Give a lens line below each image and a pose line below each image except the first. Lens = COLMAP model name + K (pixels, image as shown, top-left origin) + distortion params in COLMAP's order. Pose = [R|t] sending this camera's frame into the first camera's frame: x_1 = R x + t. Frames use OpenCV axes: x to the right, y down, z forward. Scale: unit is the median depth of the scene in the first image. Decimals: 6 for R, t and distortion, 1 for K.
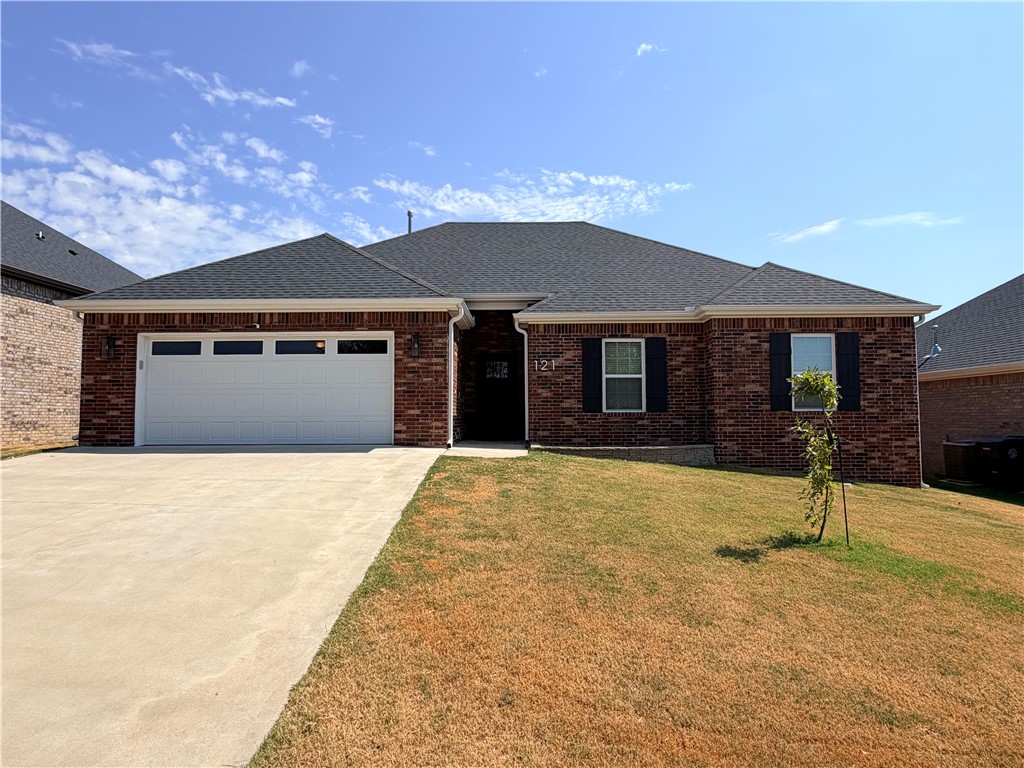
lens RADIAL K [[620.8, 0, 512.0], [0, 620.8, 384.0], [0, 0, 1]] dist [0.006566, -0.000175]
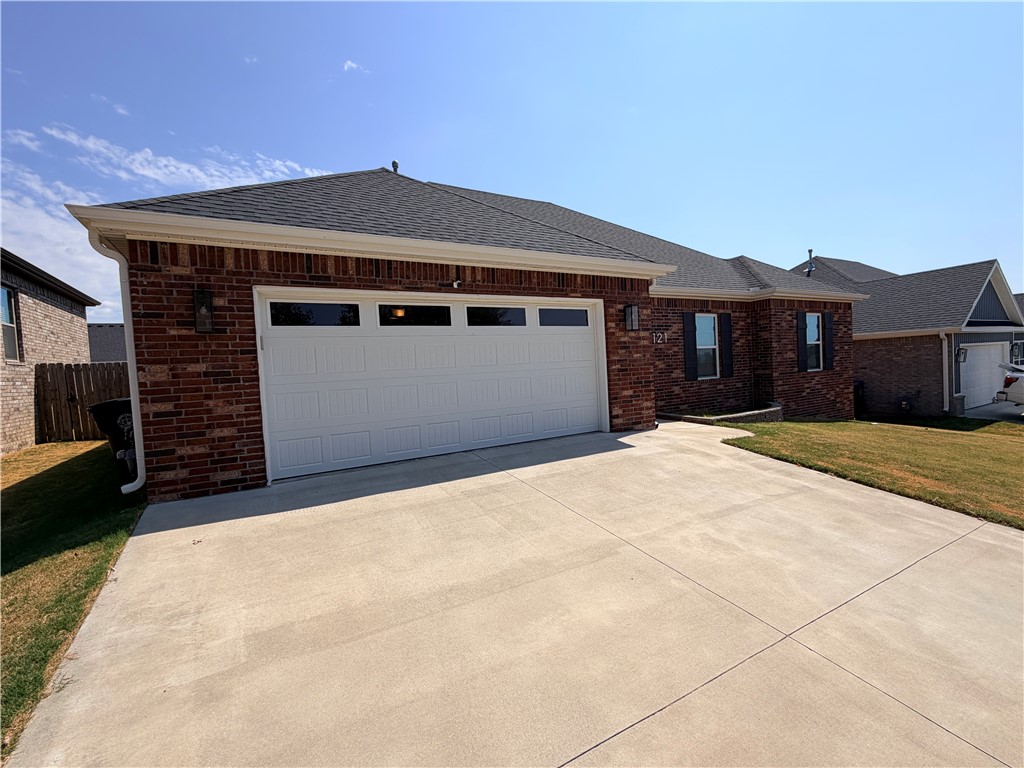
lens RADIAL K [[469.4, 0, 512.0], [0, 469.4, 384.0], [0, 0, 1]] dist [0.002890, 0.000319]
pose [[0.842228, -0.058910, 0.535893, -0.624574], [0.015821, 0.996285, 0.084656, -0.025557], [-0.538889, -0.062821, 0.840031, 0.504464]]
